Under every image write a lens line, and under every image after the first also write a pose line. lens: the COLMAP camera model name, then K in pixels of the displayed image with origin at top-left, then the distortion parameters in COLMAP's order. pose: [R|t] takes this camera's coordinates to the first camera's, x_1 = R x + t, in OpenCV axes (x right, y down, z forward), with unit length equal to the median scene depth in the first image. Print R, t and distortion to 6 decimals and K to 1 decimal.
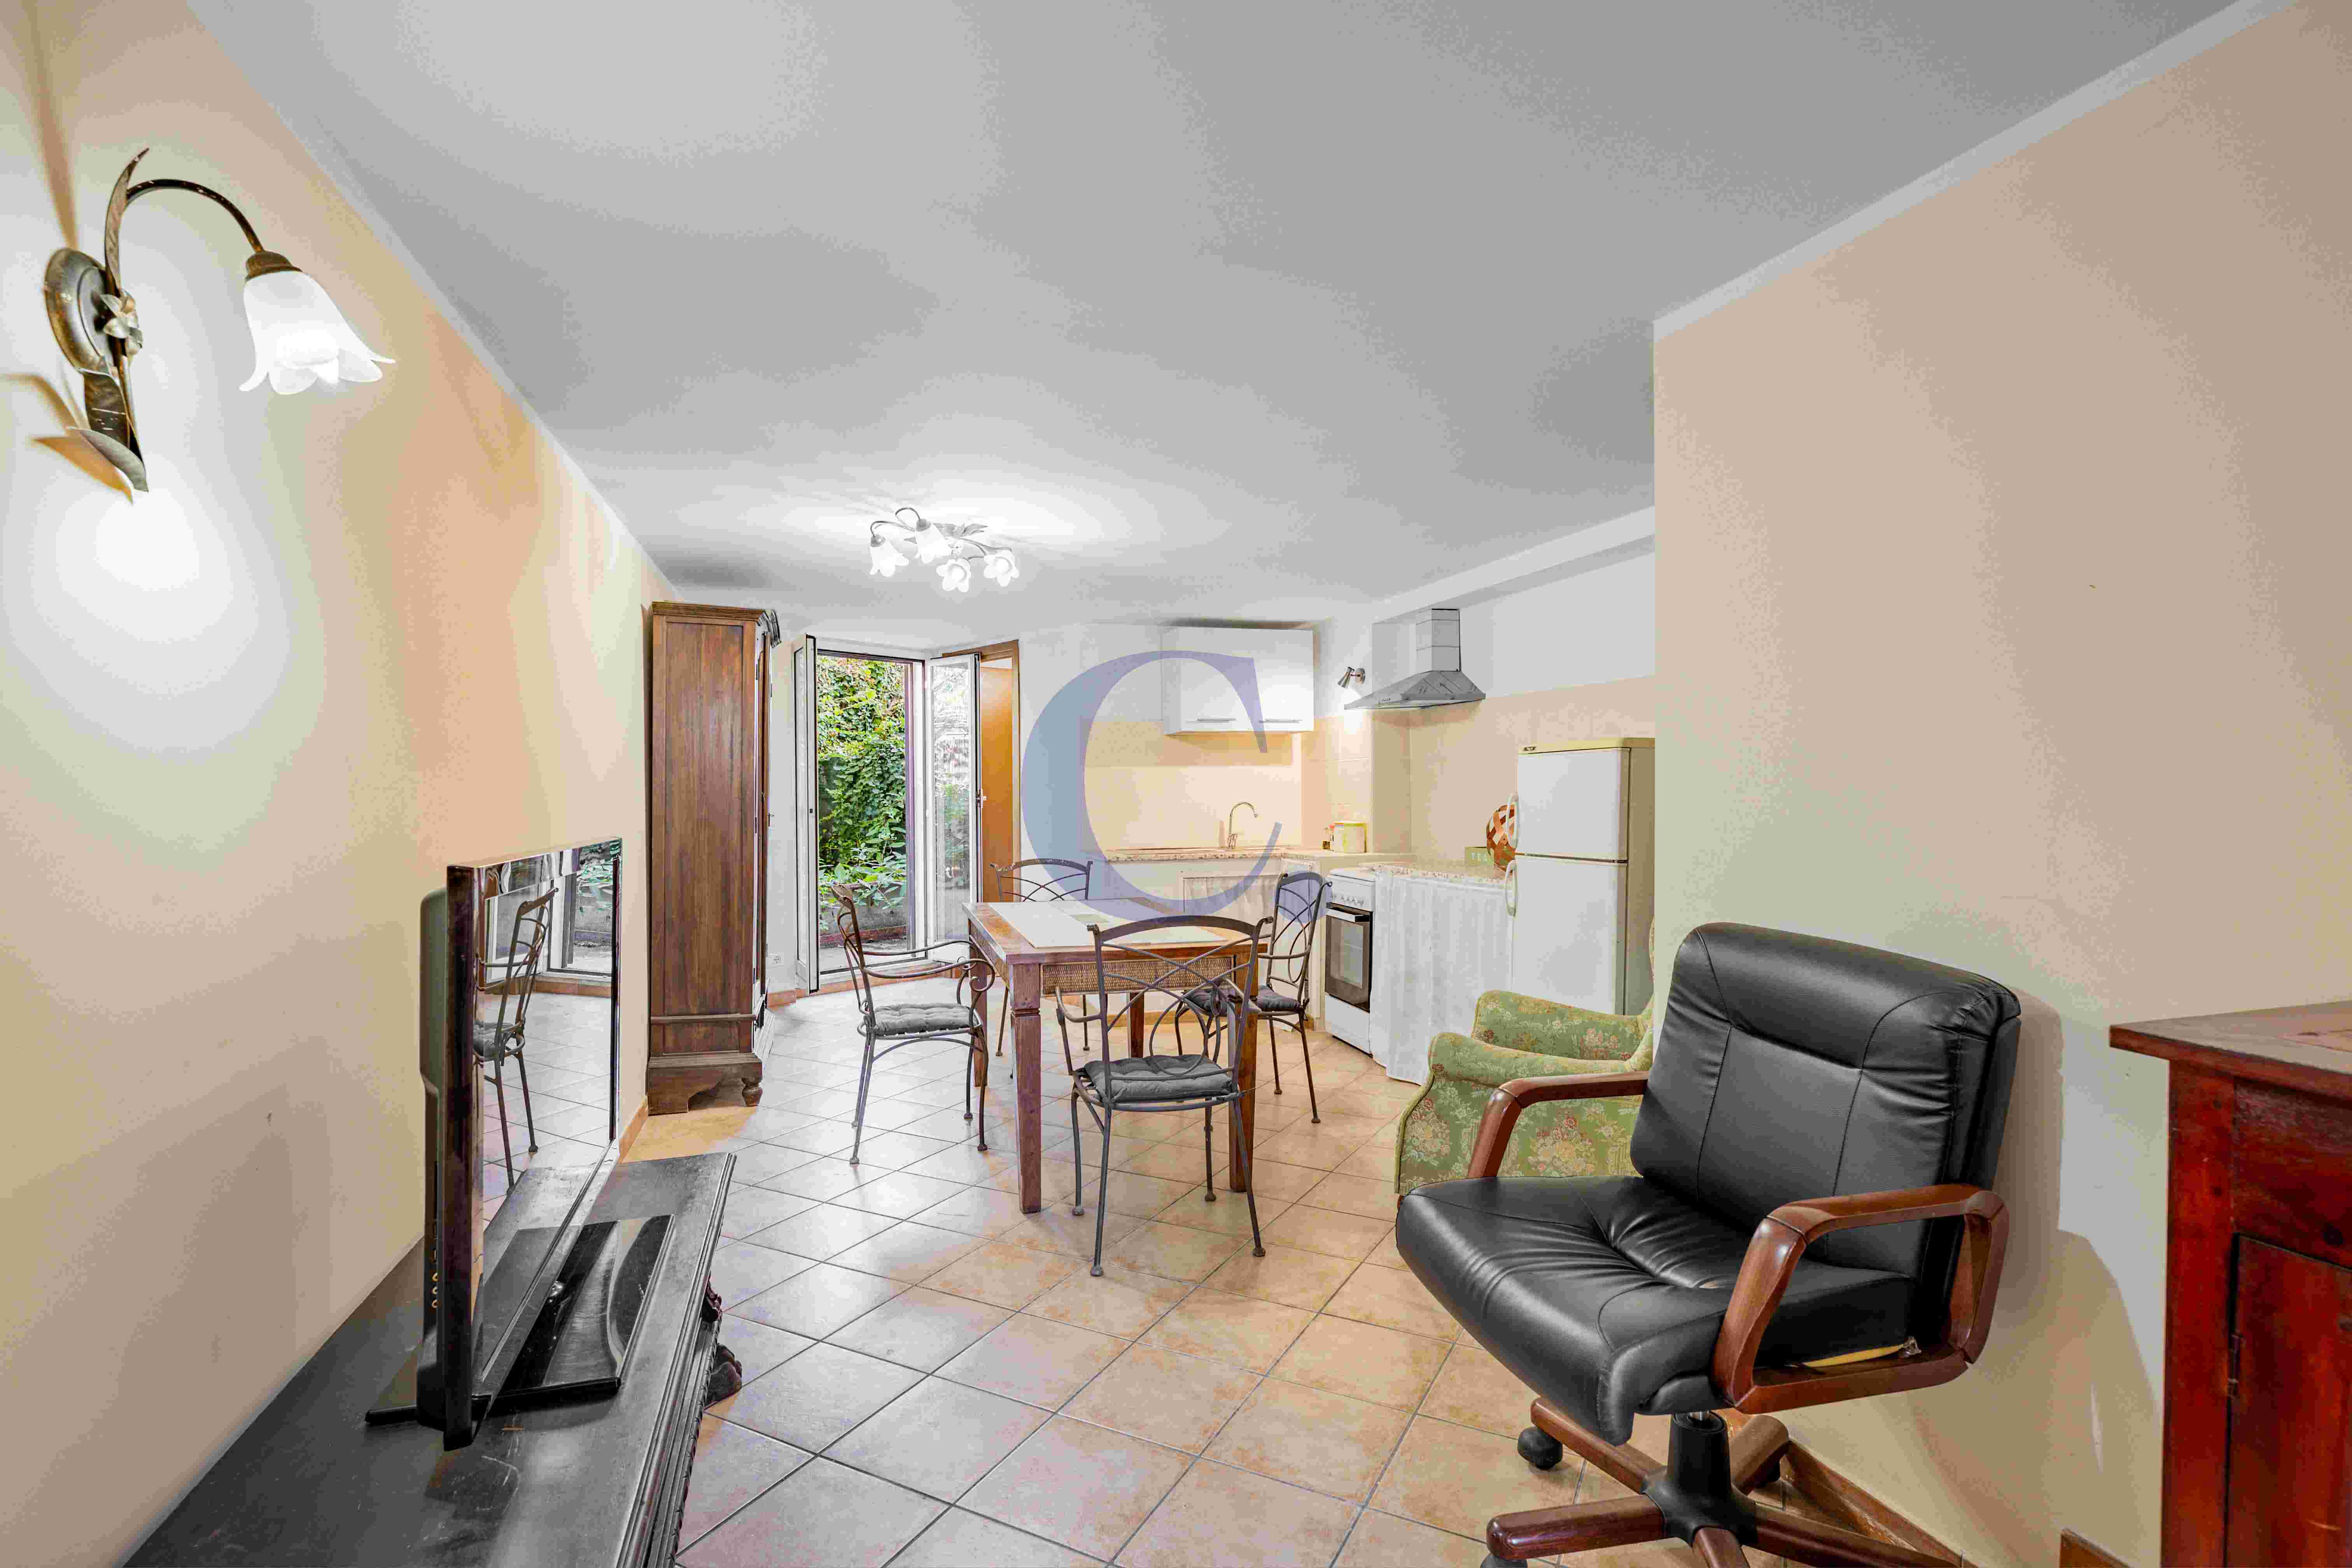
lens RADIAL K [[1085.6, 0, 1169.6], [0, 1085.6, 798.8], [0, 0, 1]] dist [-0.001121, -0.000007]
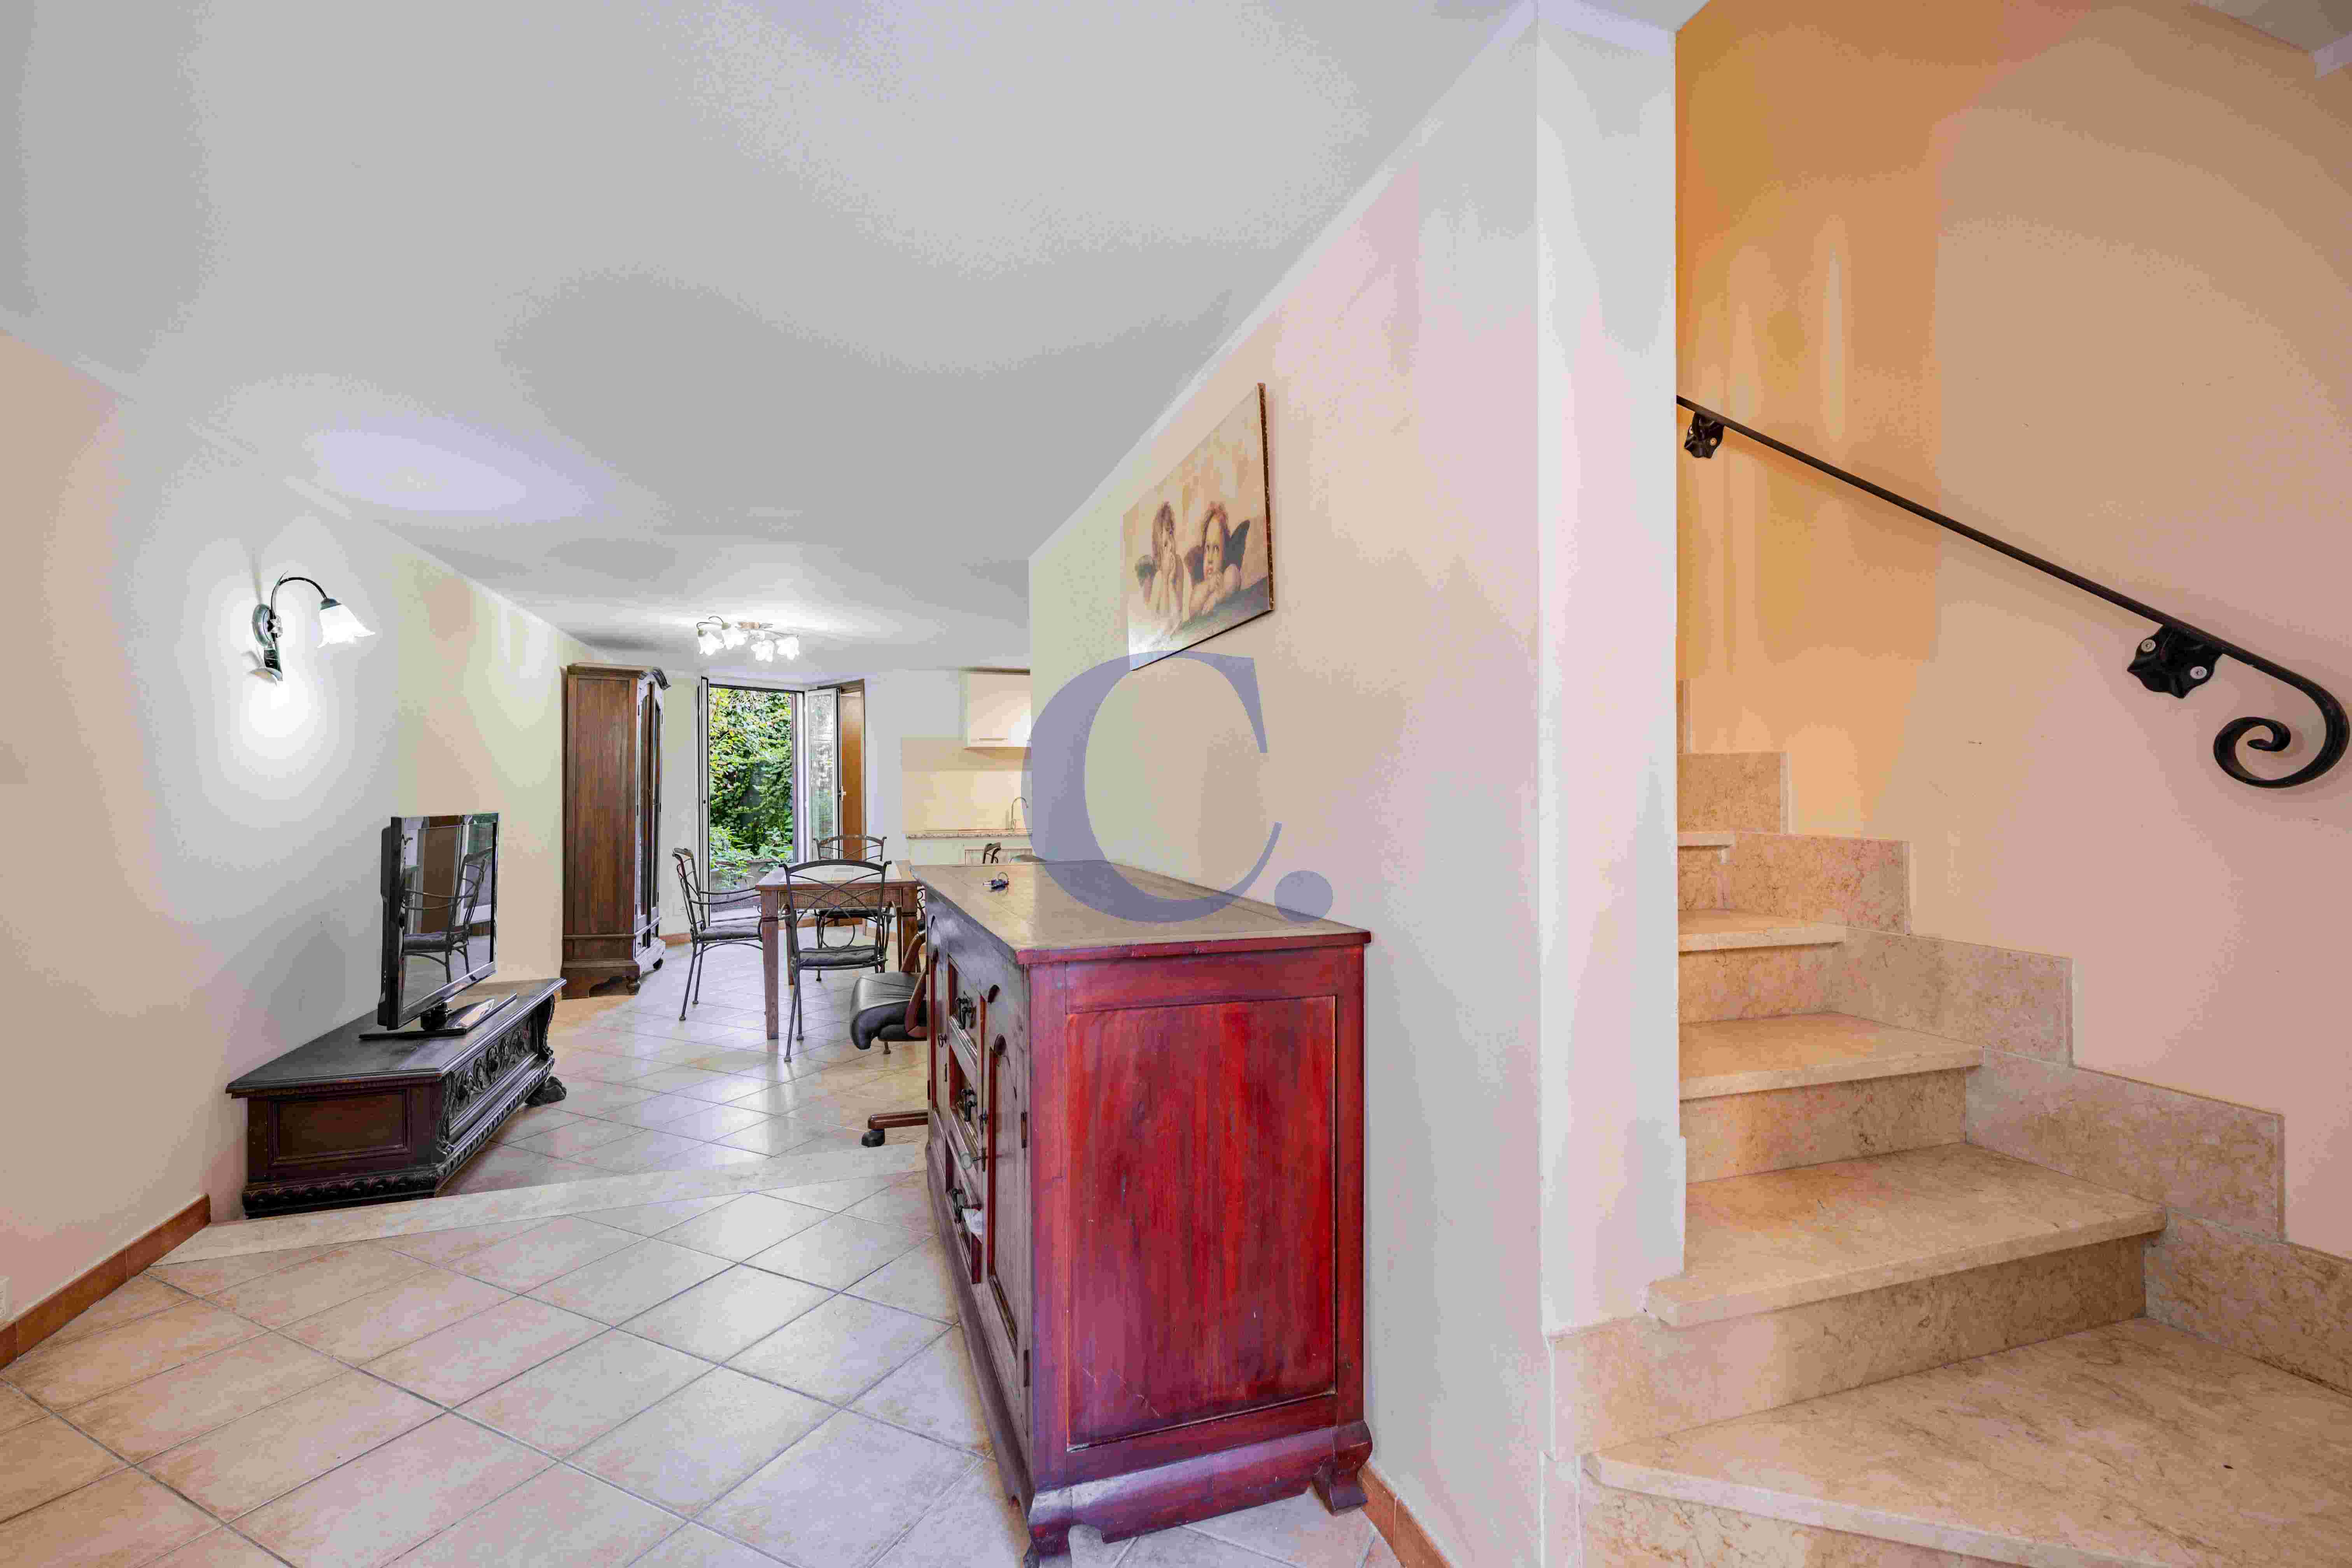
lens RADIAL K [[1008.6, 0, 1180.1], [0, 1008.6, 779.2], [0, 0, 1]] dist [0.000870, 0.000162]
pose [[0.999673, 0.003592, 0.025300, 0.372683], [-0.003206, 0.999878, -0.015280, -0.000695], [-0.025352, 0.015194, 0.999563, -0.473055]]
